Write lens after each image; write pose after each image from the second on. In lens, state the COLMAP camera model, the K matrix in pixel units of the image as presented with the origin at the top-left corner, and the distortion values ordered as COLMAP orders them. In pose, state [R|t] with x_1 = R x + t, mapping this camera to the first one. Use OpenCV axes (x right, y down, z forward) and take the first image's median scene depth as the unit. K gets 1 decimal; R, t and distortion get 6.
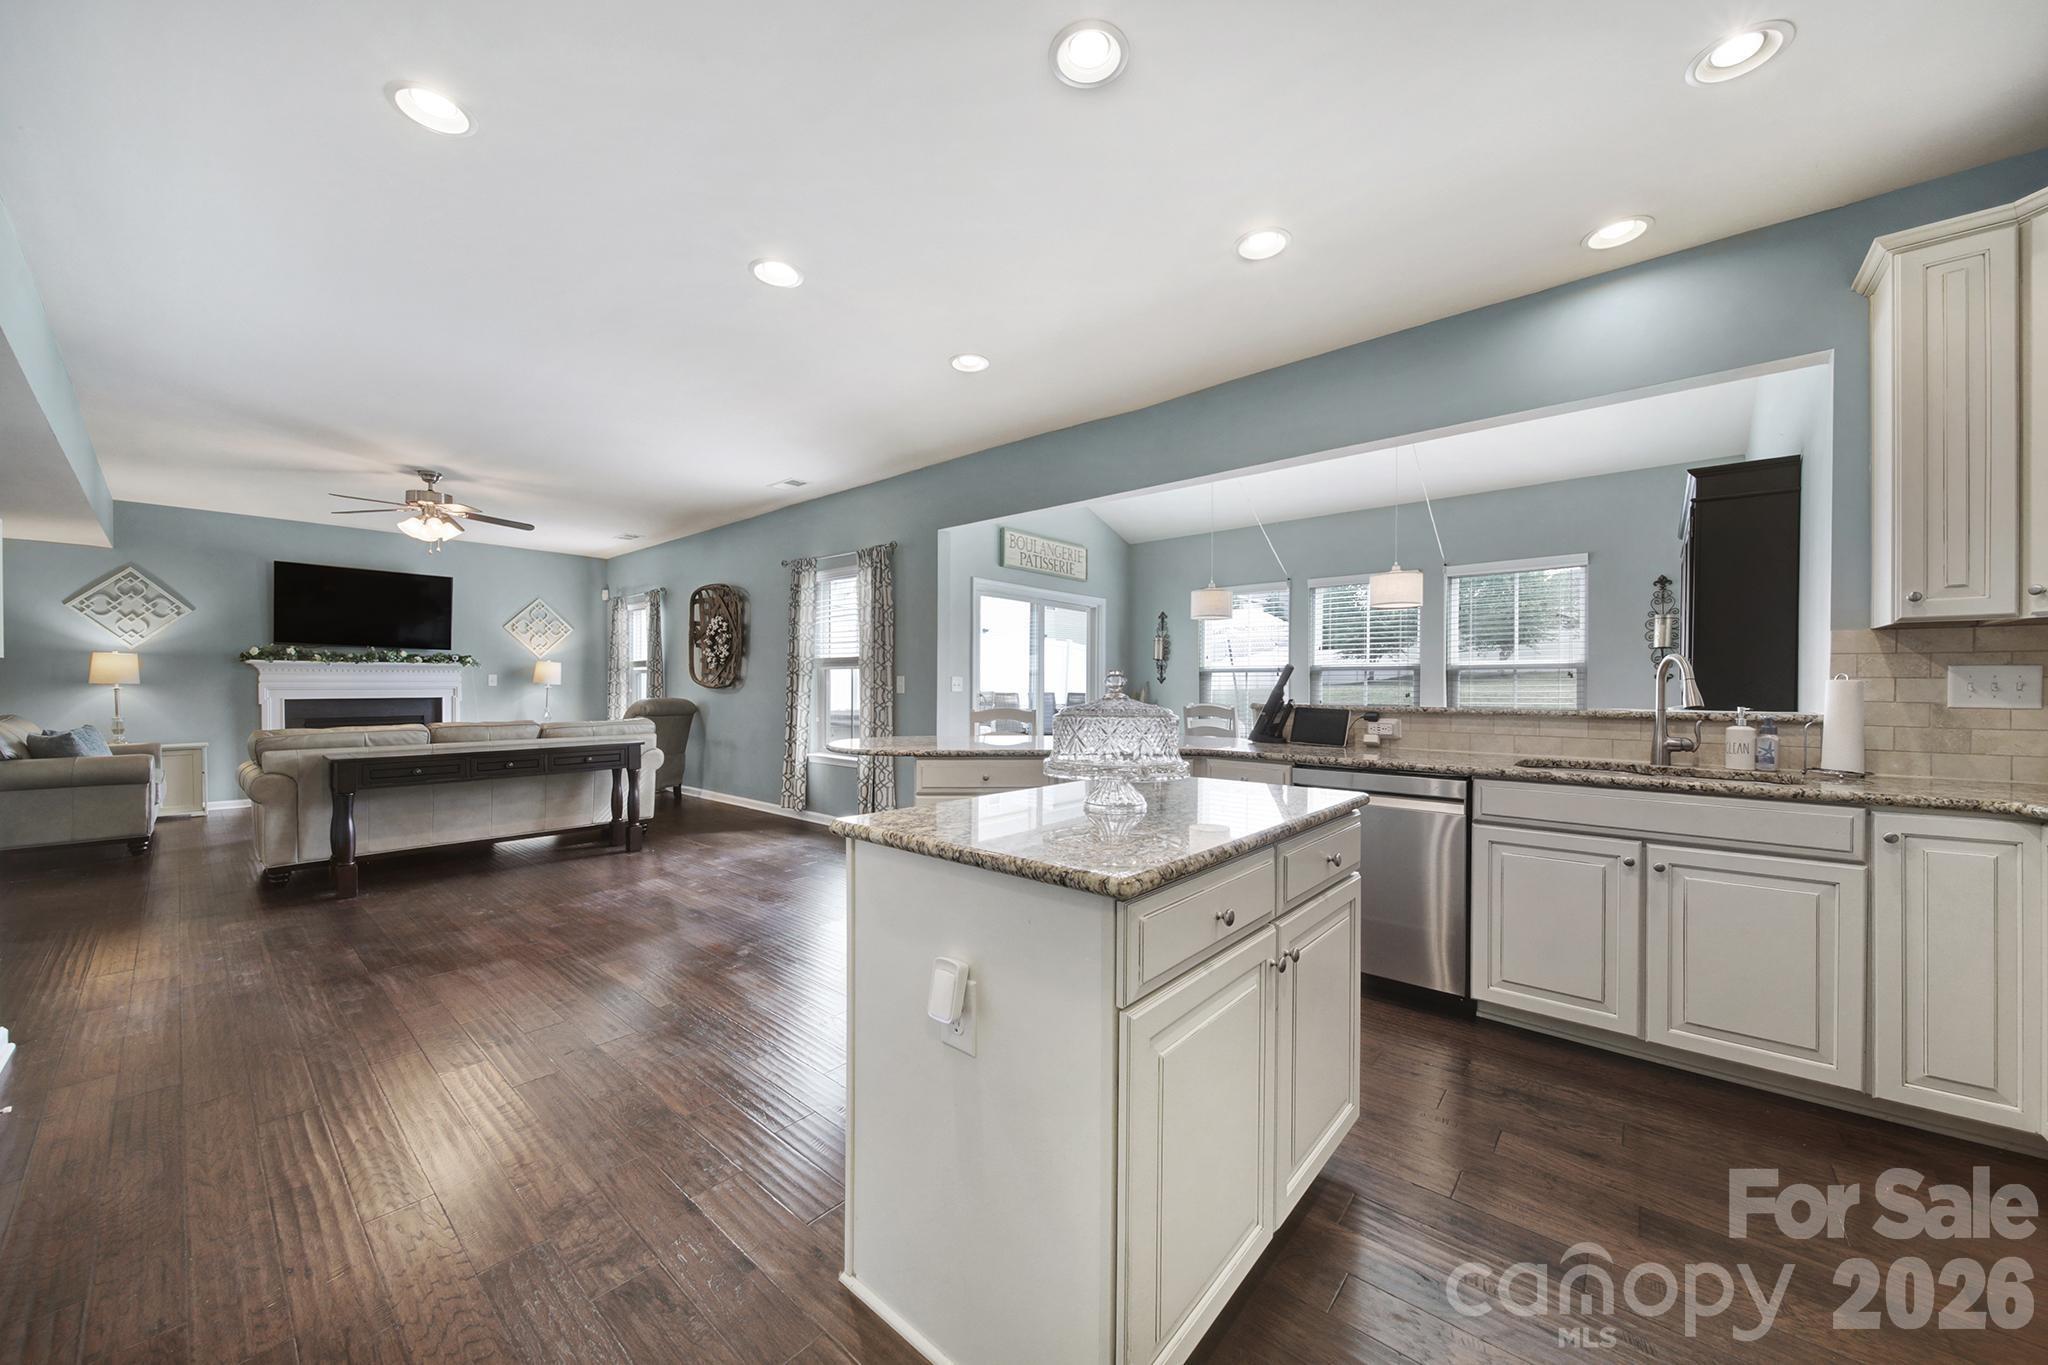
lens RADIAL K [[718.6, 0, 1015.9], [0, 718.6, 689.3], [0, 0, 1]] dist [-0.002748, -0.001458]
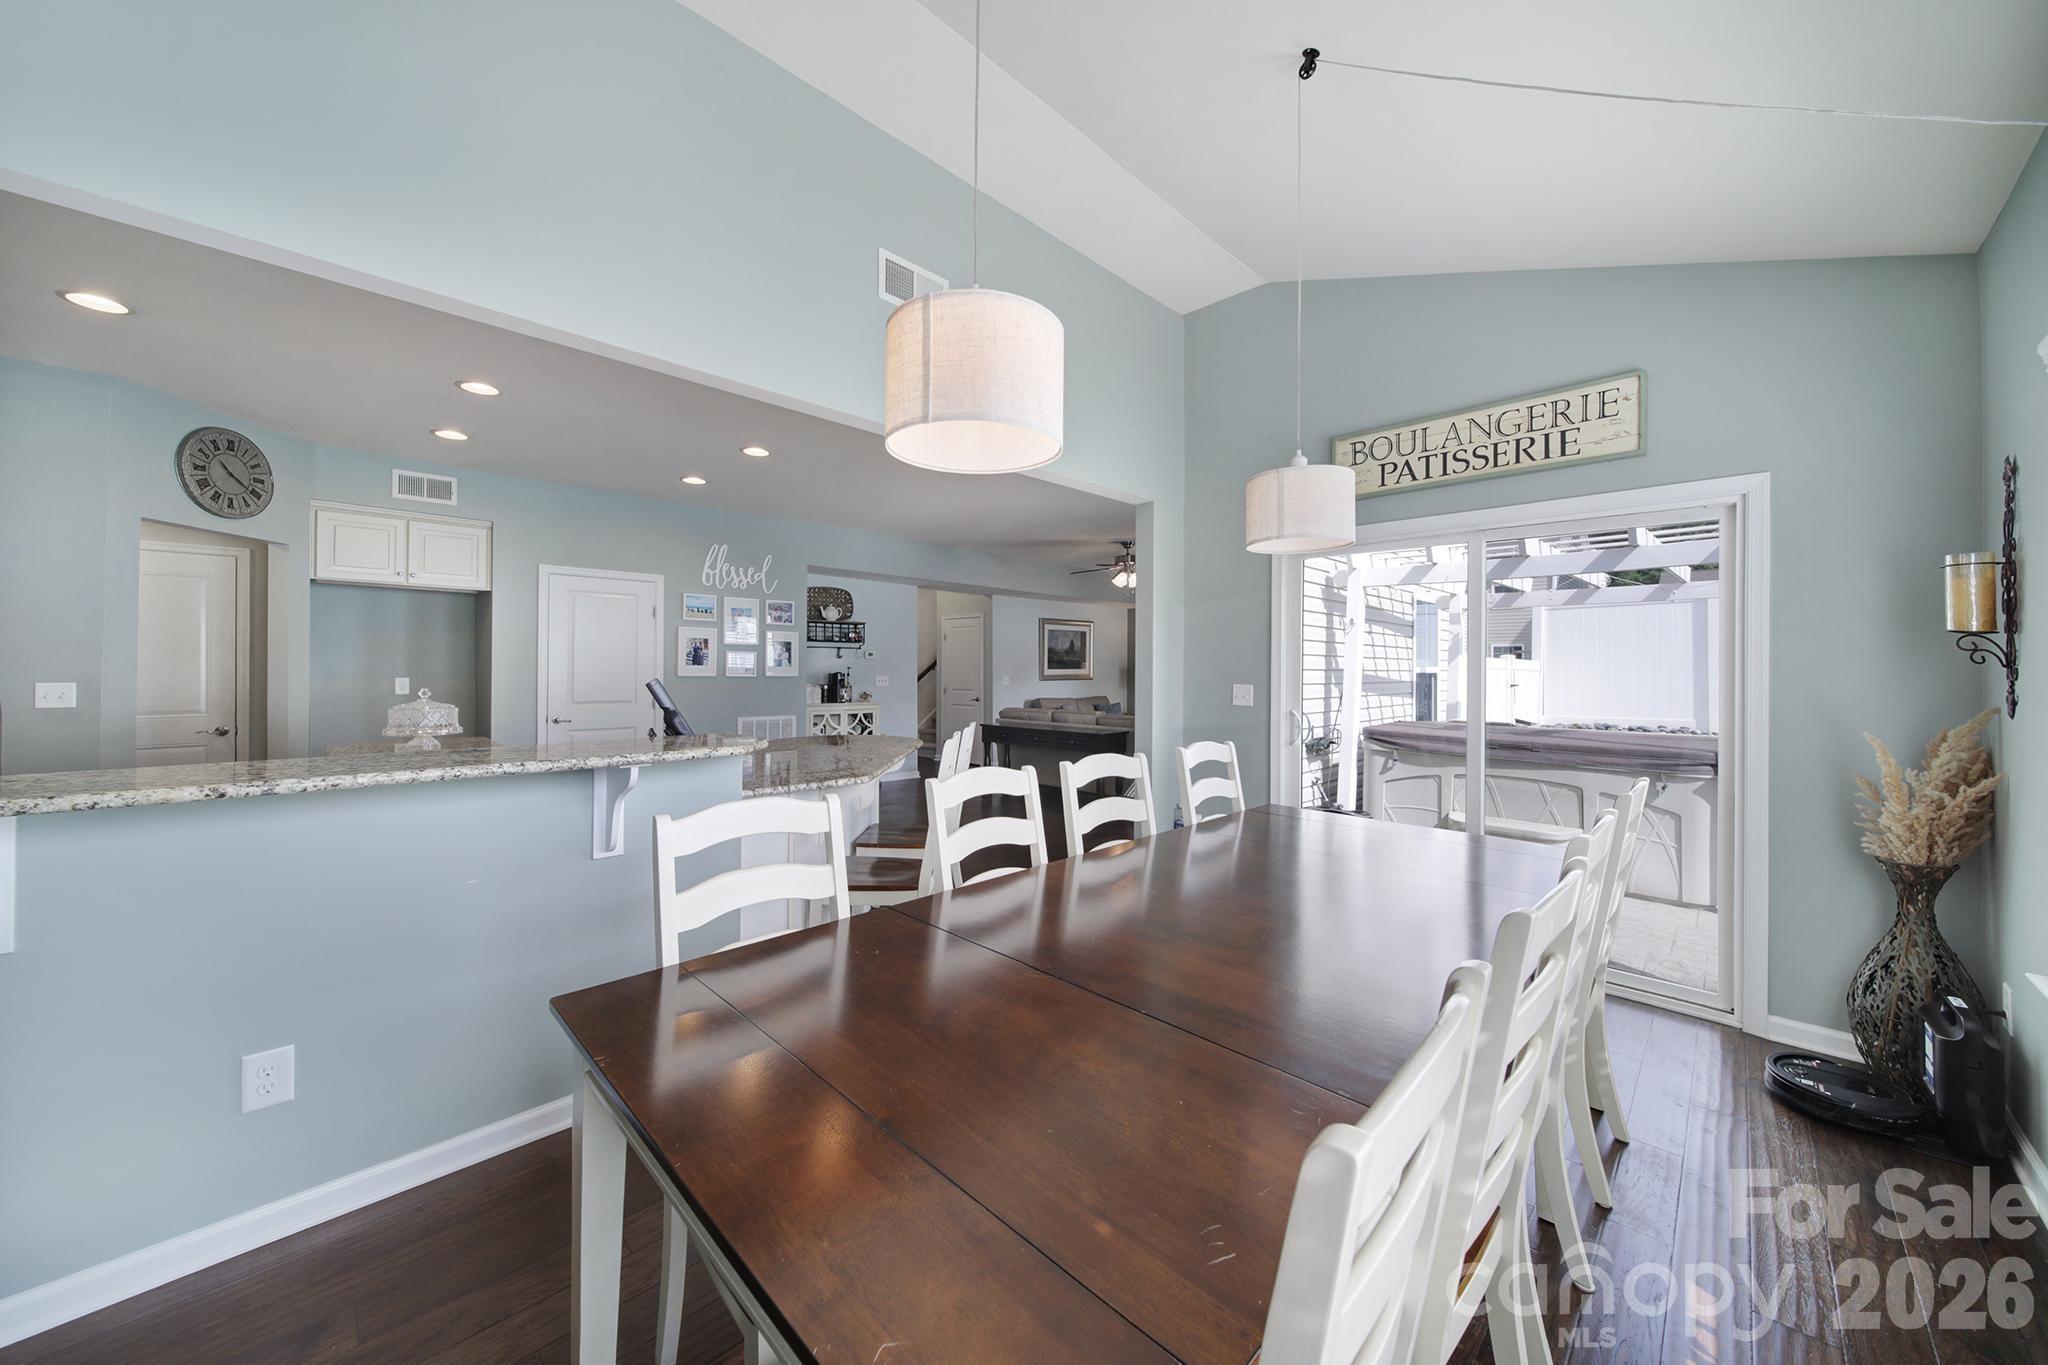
lens RADIAL K [[718.6, 0, 1017.4], [0, 718.6, 659.4], [0, 0, 1]] dist [-0.002748, -0.001458]
pose [[-0.072310, -0.018152, -0.997217, 0.550668], [-0.010866, 0.999789, -0.017410, -0.023704], [0.997323, 0.009577, -0.072492, 0.710618]]
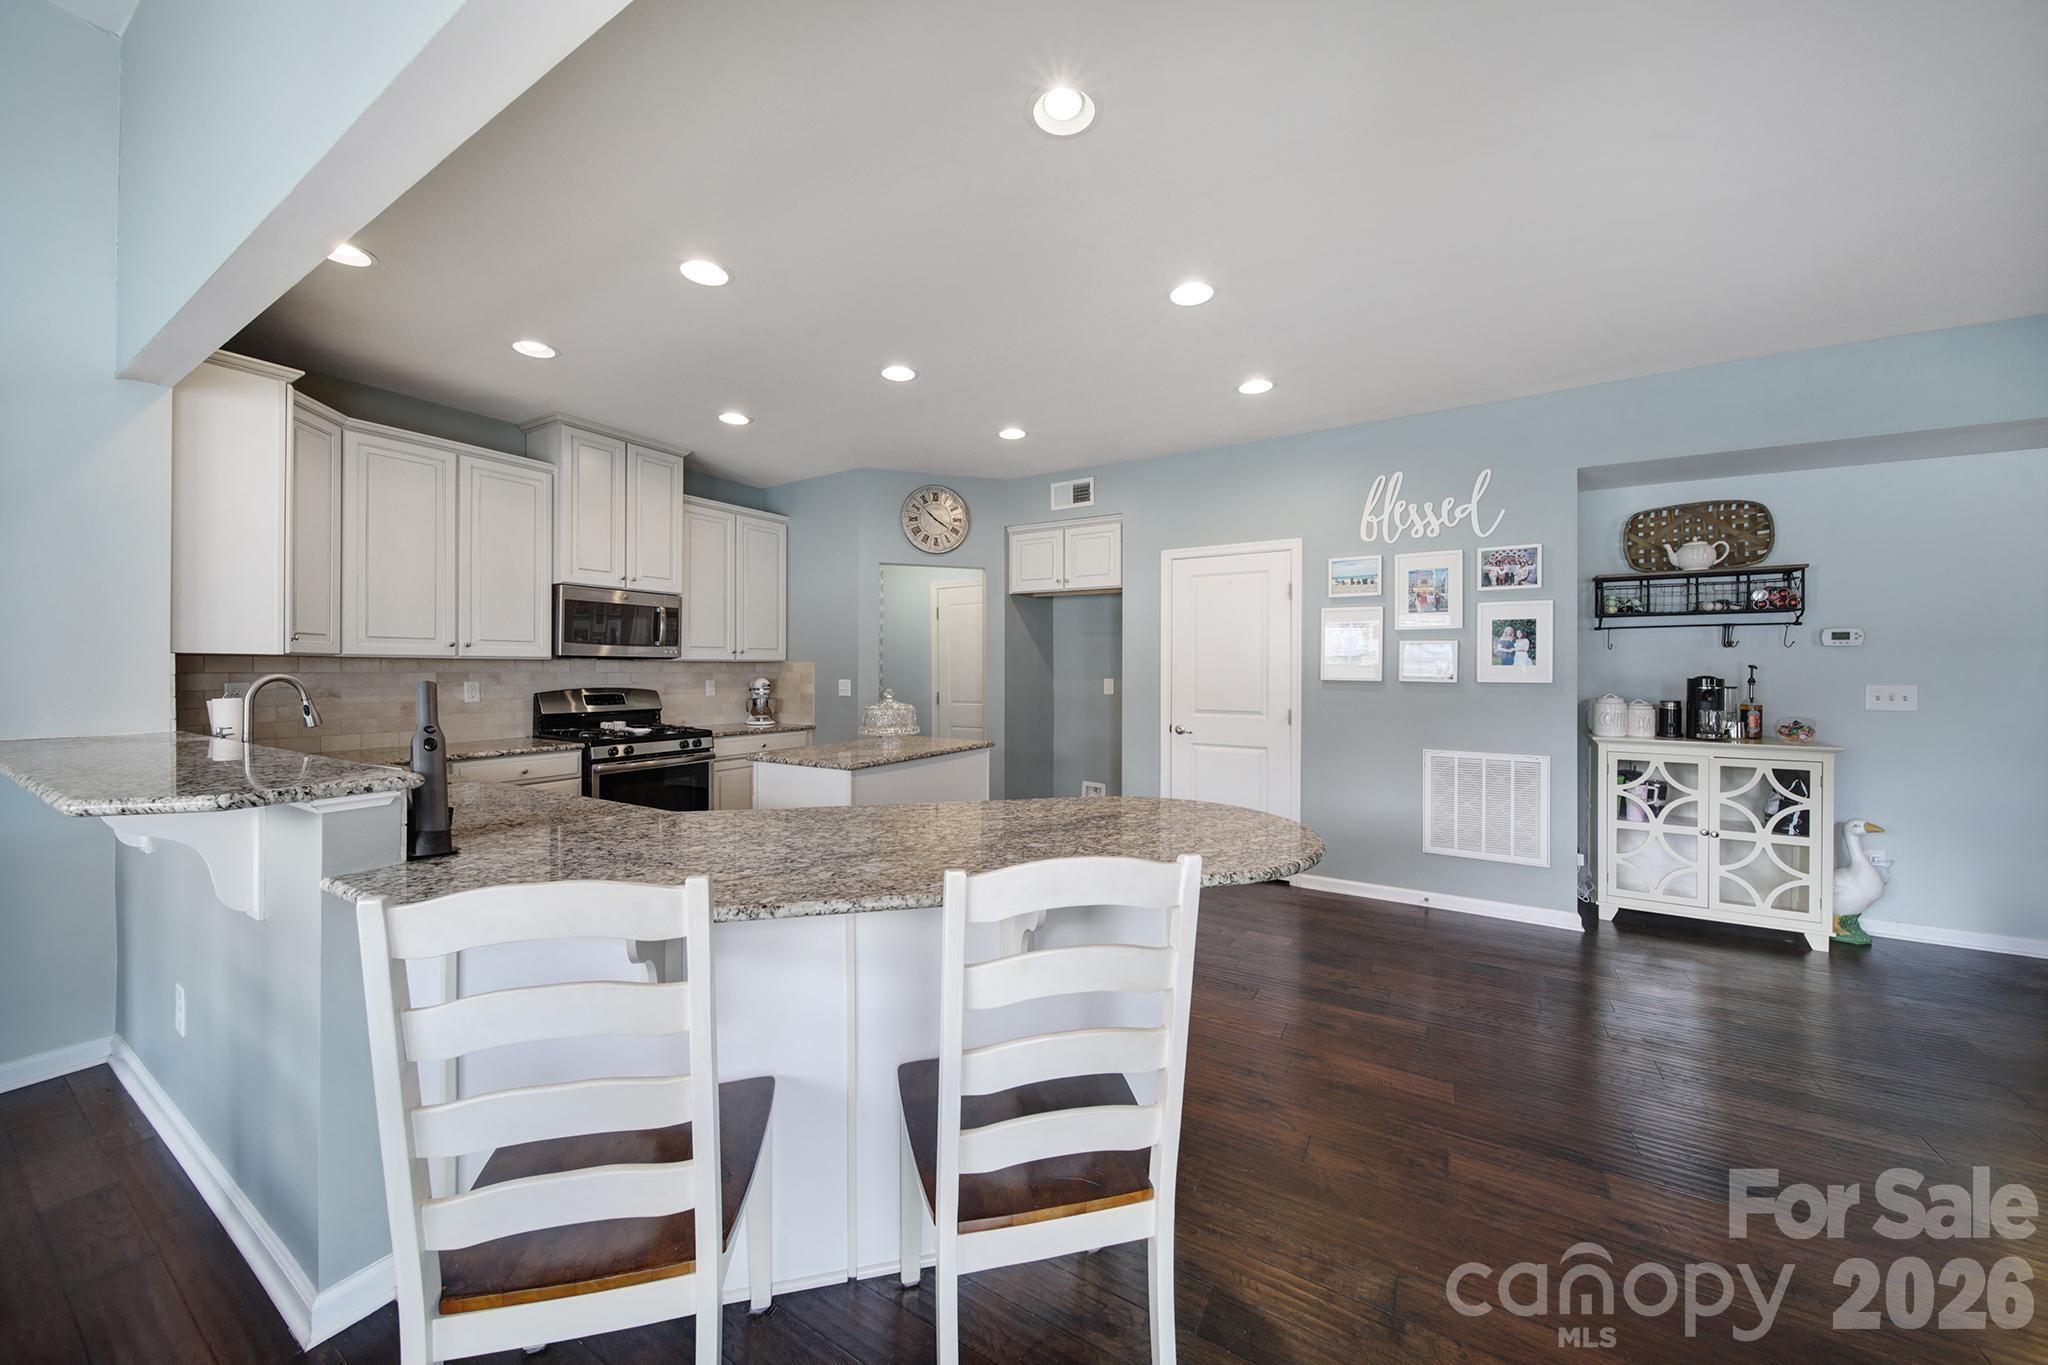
lens RADIAL K [[718.6, 0, 1032.2], [0, 718.6, 670.4], [0, 0, 1]] dist [-0.002748, -0.001458]
pose [[-0.985504, -0.006103, -0.169542, 0.021493], [-0.007178, 0.999958, 0.005726, -0.024136], [0.169500, 0.006860, -0.985506, 0.794262]]
